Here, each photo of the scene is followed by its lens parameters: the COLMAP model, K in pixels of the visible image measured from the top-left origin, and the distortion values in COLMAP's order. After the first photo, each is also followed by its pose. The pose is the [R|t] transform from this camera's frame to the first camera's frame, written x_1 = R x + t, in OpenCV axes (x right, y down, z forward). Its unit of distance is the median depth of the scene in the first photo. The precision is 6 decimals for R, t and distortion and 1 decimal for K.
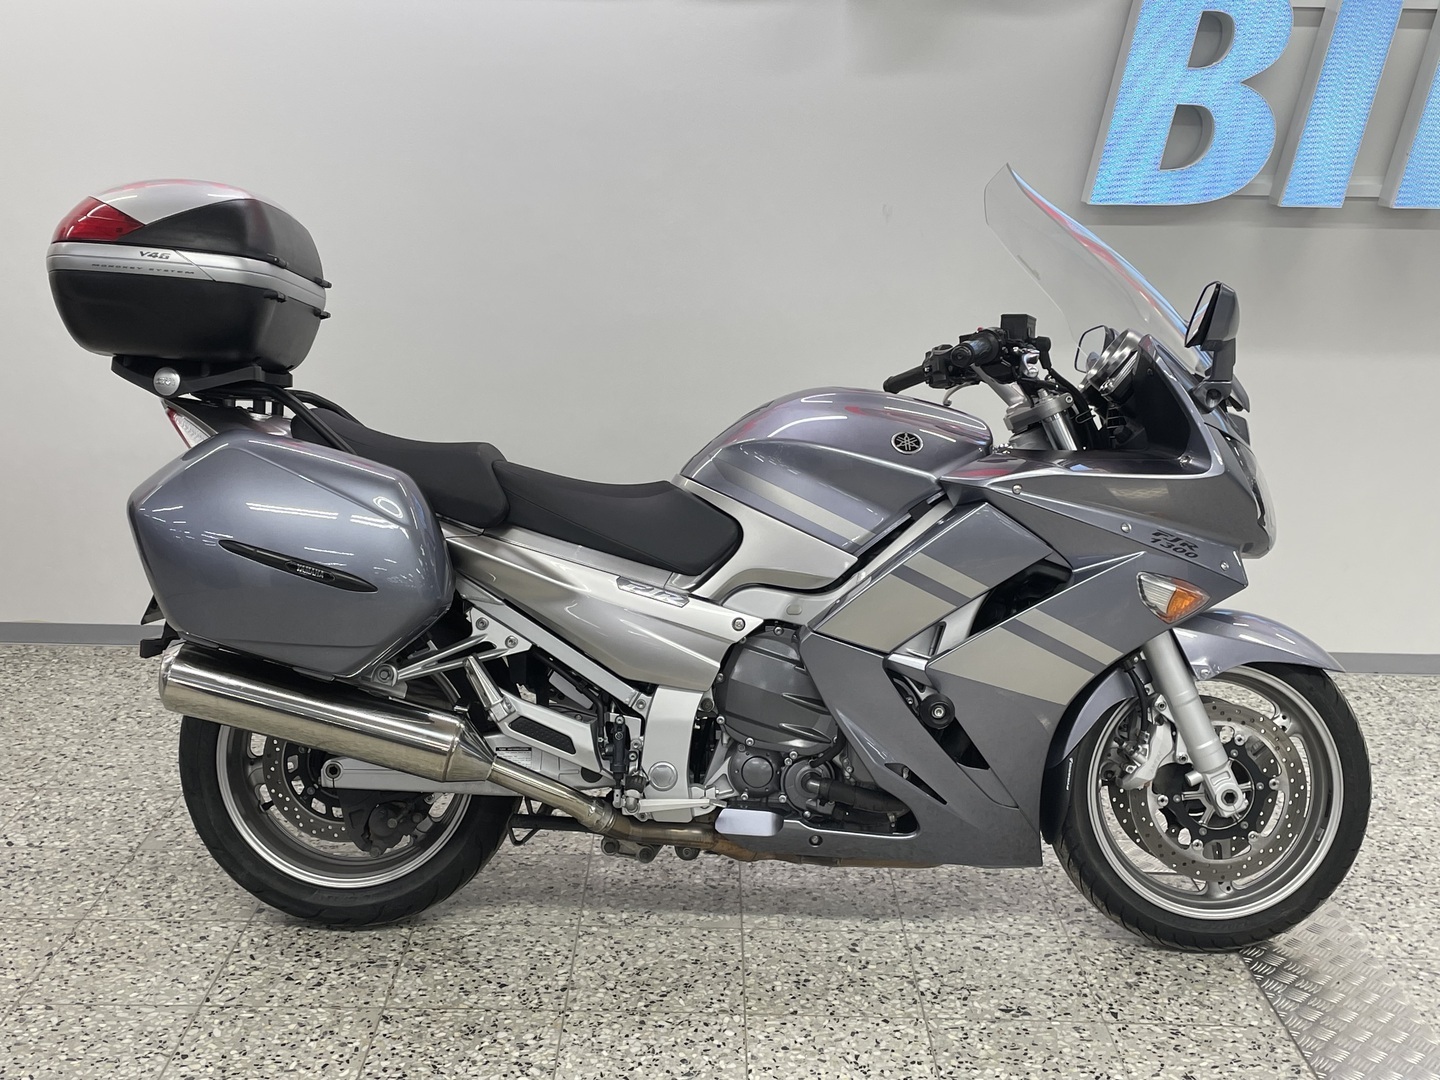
lens RADIAL K [[1689.1, 0, 732.7], [0, 1689.1, 543.3], [0, 0, 1]] dist [0.114430, -0.163322]
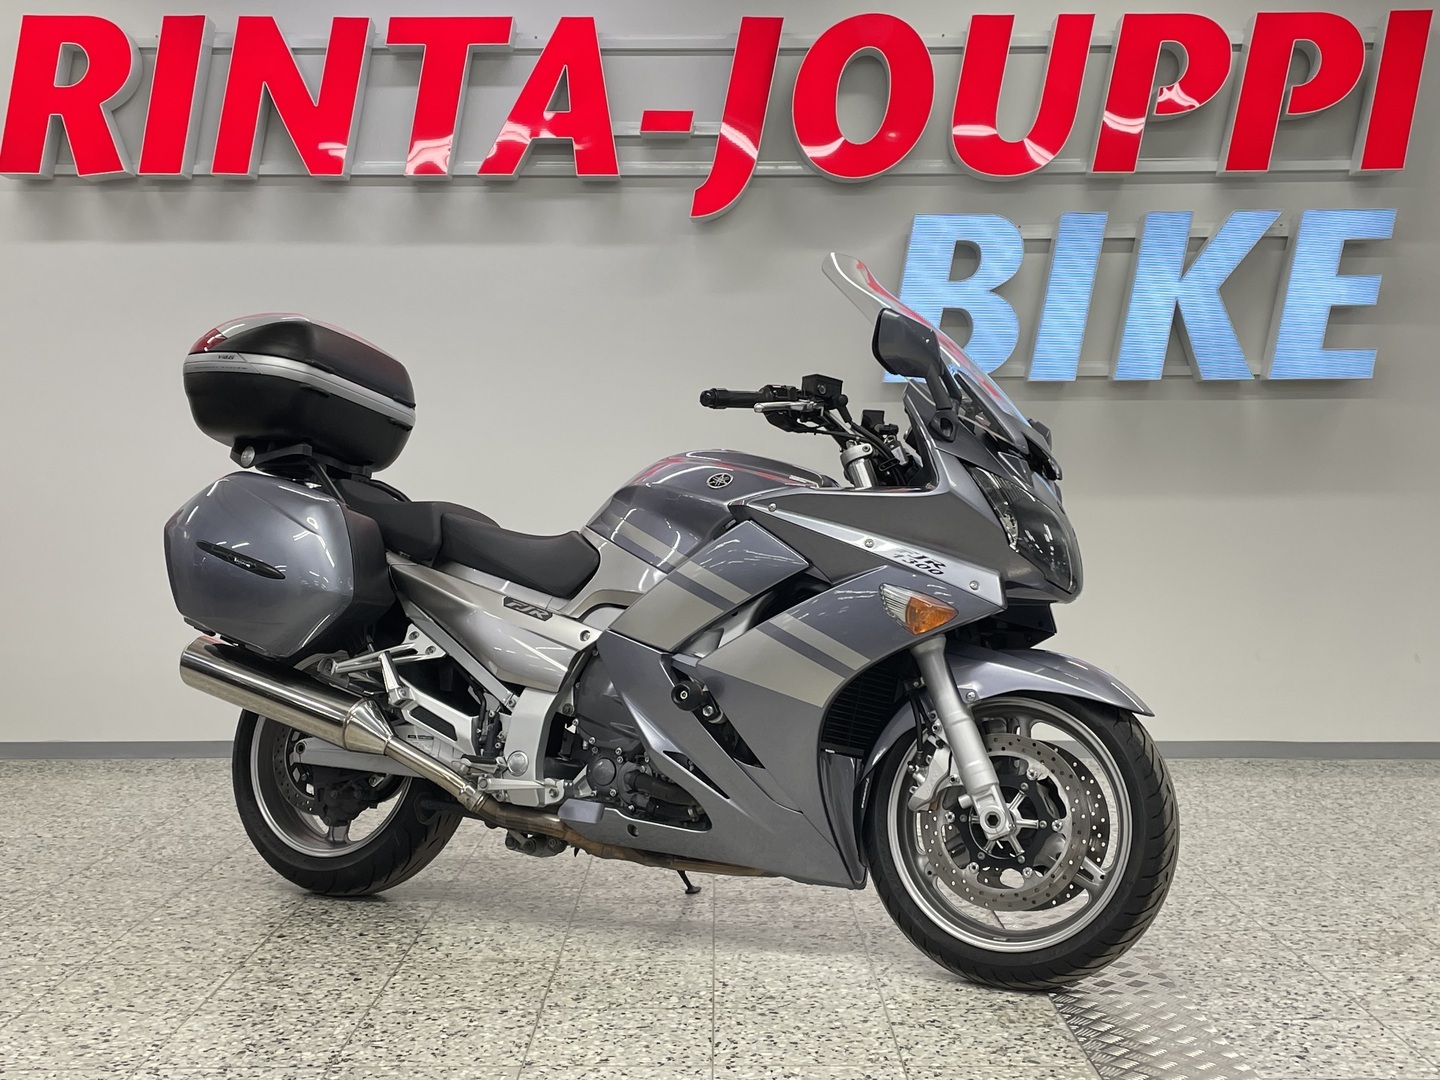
lens RADIAL K [[1711.3, 0, 717.1], [0, 1711.3, 548.2], [0, 0, 1]] dist [0.121139, -0.212639]
pose [[0.894407, -0.004689, -0.447229, 0.616302], [-0.096874, 0.974176, -0.203951, 0.221248], [0.436636, 0.225740, 0.870856, -0.014000]]
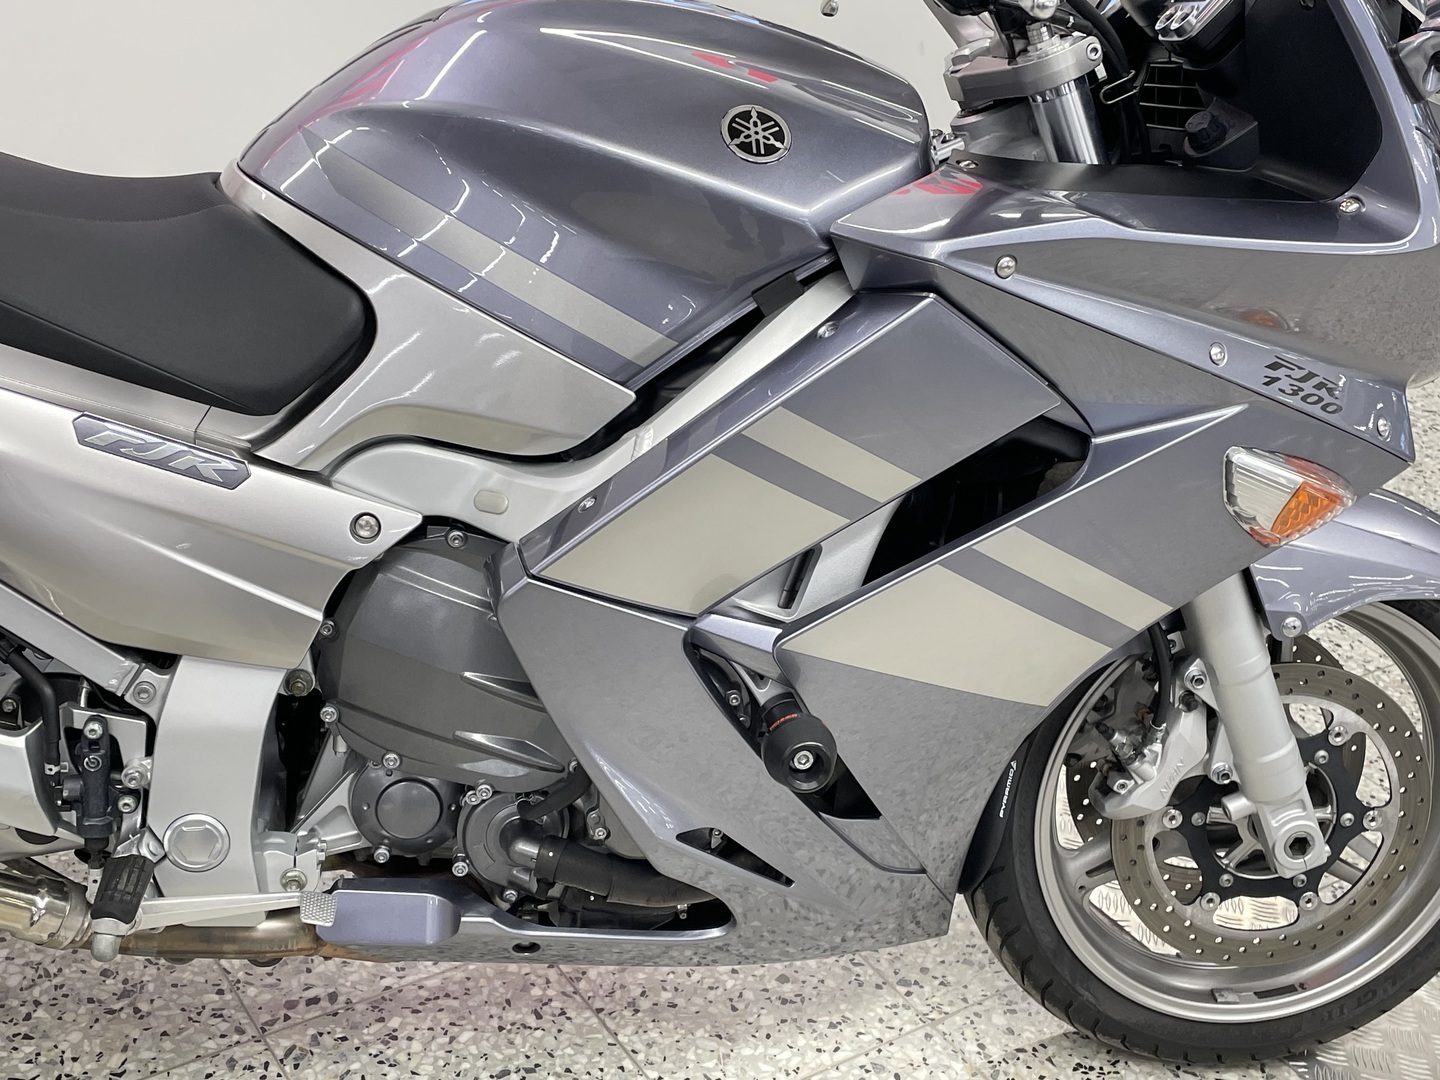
lens RADIAL K [[1717.5, 0, 737.8], [0, 1717.5, 556.8], [0, 0, 1]] dist [0.086653, -0.063231]
pose [[0.986522, 0.013649, 0.163057, 0.026419], [-0.051907, 0.971150, 0.232753, -0.056602], [-0.155176, -0.238080, 0.958769, 0.538737]]
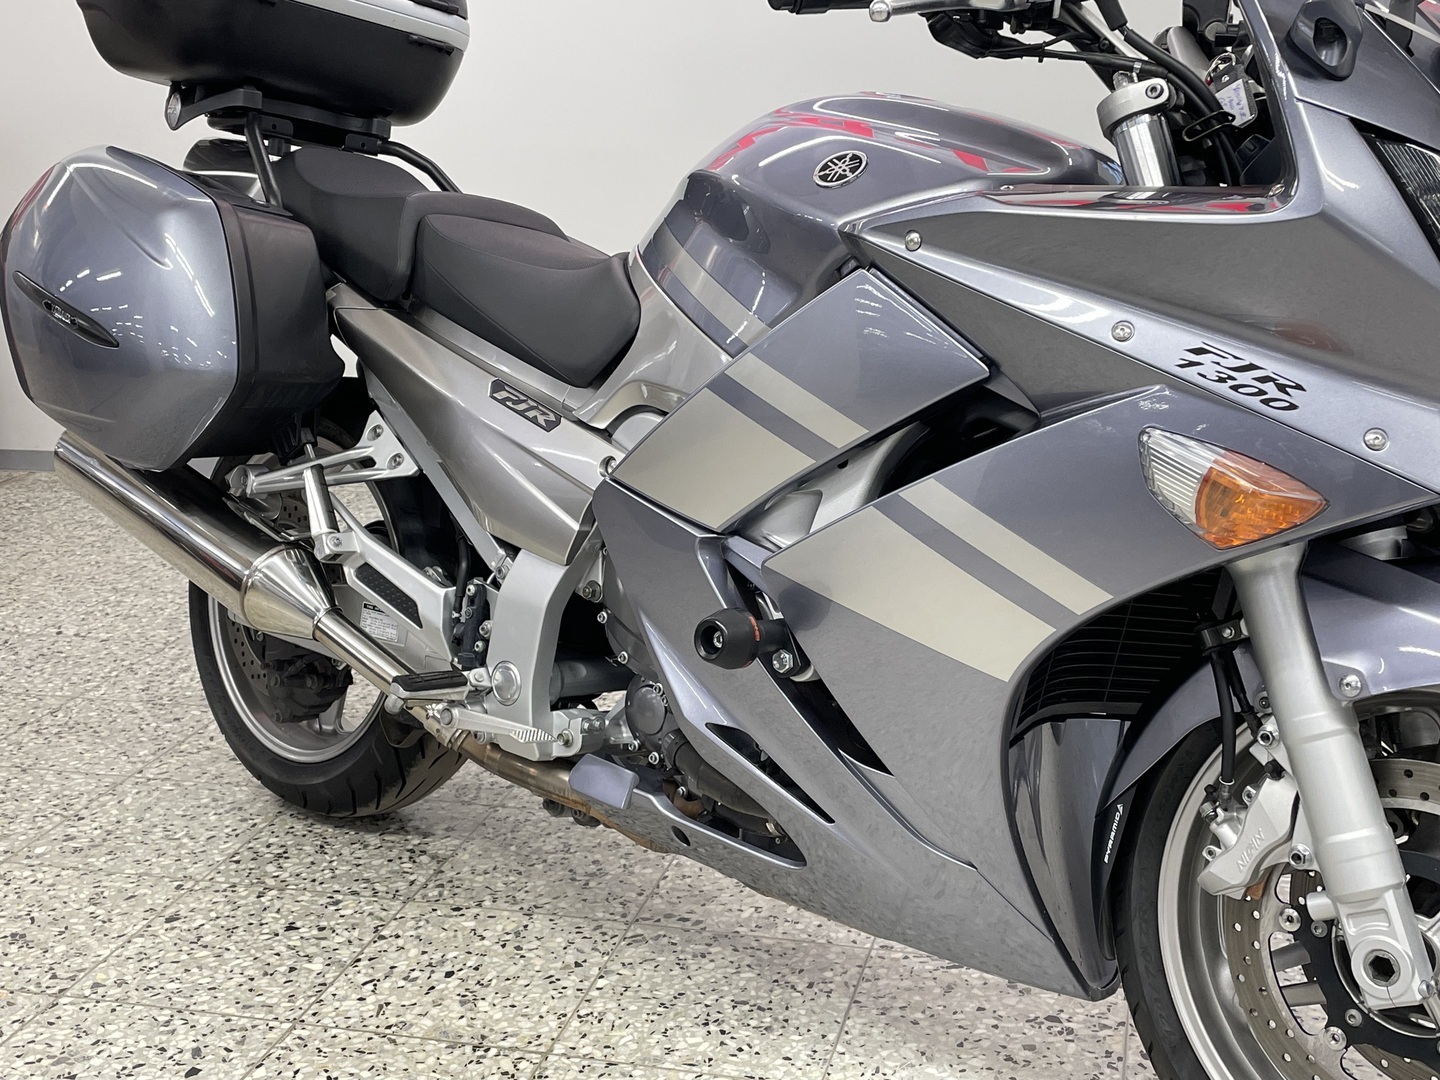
lens RADIAL K [[1711.3, 0, 717.1], [0, 1711.3, 548.2], [0, 0, 1]] dist [0.121139, -0.212639]
pose [[0.747015, 0.134786, -0.651000, 0.450531], [-0.128442, 0.990043, 0.057598, 0.035435], [0.652282, 0.040589, 0.756889, 0.540740]]
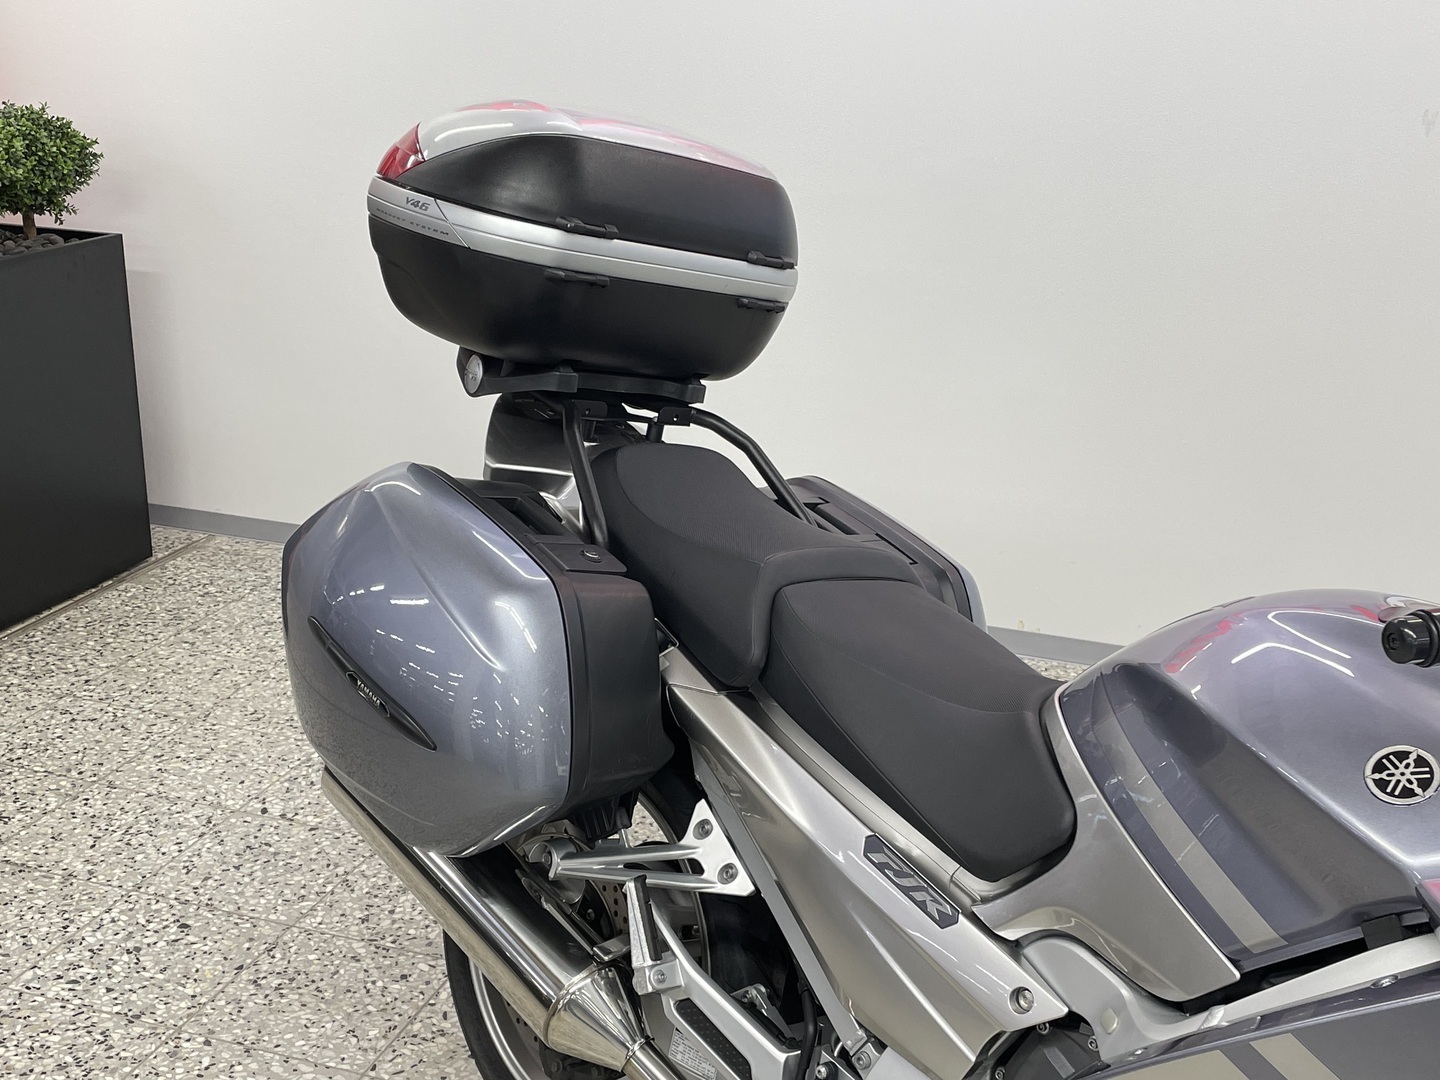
lens RADIAL K [[1717.5, 0, 737.8], [0, 1717.5, 556.8], [0, 0, 1]] dist [0.086653, -0.063231]
pose [[0.707339, 0.235832, -0.666375, 0.265607], [-0.200793, 0.970907, 0.130469, -0.137939], [0.677756, 0.041518, 0.734113, 0.535308]]
